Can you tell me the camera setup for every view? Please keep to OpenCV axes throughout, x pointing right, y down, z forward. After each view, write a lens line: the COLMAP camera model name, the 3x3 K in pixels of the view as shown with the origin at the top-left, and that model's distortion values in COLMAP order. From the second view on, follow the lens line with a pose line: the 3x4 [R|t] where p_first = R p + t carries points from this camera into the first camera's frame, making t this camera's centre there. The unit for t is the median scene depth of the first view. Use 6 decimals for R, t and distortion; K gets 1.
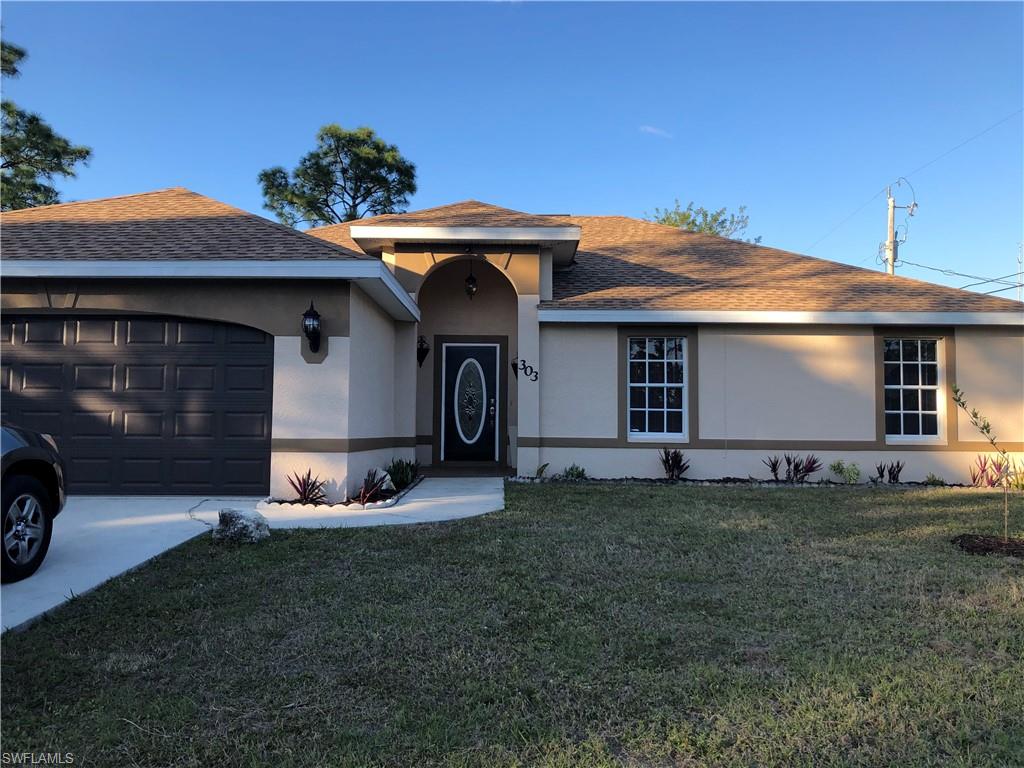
lens RADIAL K [[844.5, 0, 512.3], [0, 844.5, 366.0], [0, 0, 1]] dist [0.042141, 0.002797]
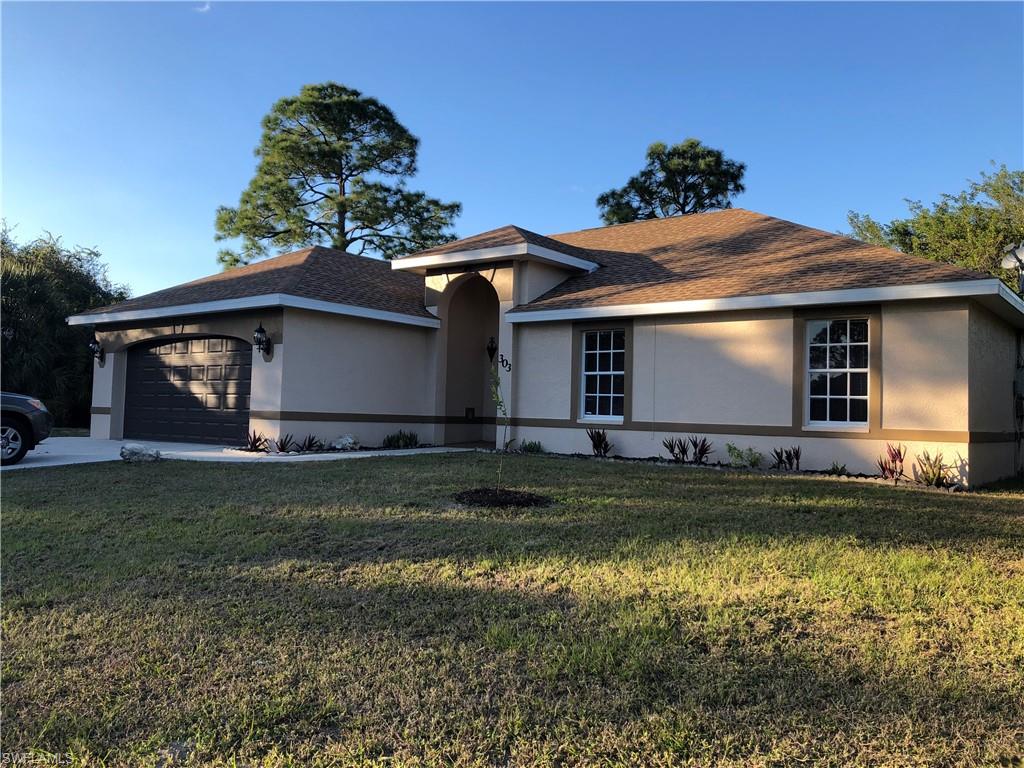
lens RADIAL K [[829.8, 0, 512.0], [0, 829.8, 384.0], [0, 0, 1]] dist [0.069421, 0.001808]
pose [[0.792031, -0.008802, -0.610418, 0.759627], [0.023727, 0.999584, 0.016374, 0.016106], [0.610020, -0.027452, 0.791911, 0.047842]]
